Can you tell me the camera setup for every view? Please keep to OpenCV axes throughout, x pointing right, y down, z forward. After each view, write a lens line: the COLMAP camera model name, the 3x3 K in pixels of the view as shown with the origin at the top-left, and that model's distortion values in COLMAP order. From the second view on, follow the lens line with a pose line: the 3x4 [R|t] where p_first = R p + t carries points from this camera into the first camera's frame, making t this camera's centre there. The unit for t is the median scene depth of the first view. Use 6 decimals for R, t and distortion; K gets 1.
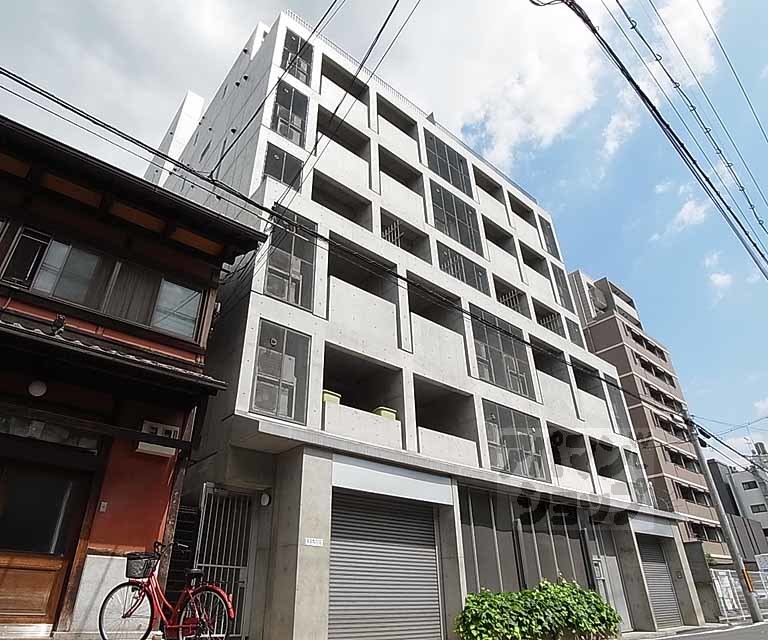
lens RADIAL K [[474.3, 0, 362.1], [0, 474.3, 330.0], [0, 0, 1]] dist [-0.057185, 0.002495]
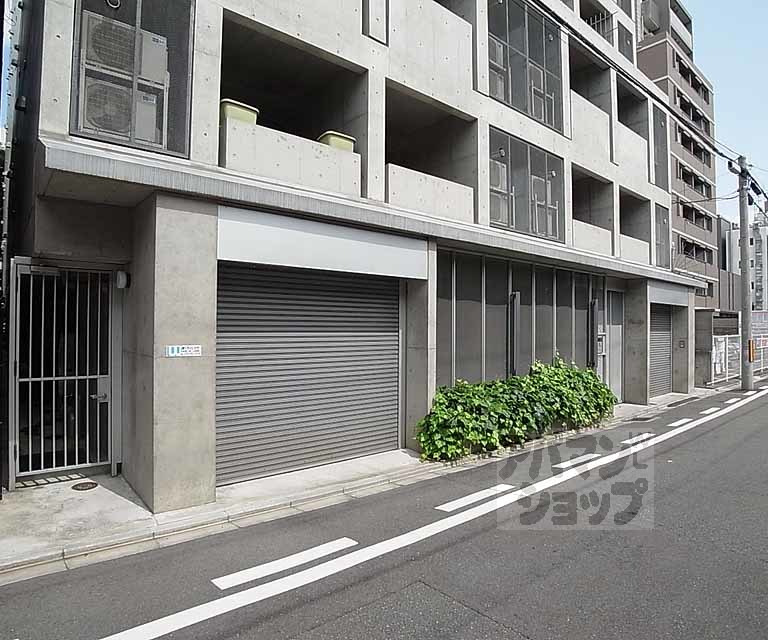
lens RADIAL K [[474.3, 0, 362.1], [0, 474.3, 330.0], [0, 0, 1]] dist [-0.057185, 0.002495]
pose [[0.999968, 0.006341, -0.004925, 0.088145], [-0.003009, 0.864681, 0.502312, 0.075022], [0.007444, -0.502281, 0.864672, 0.309707]]
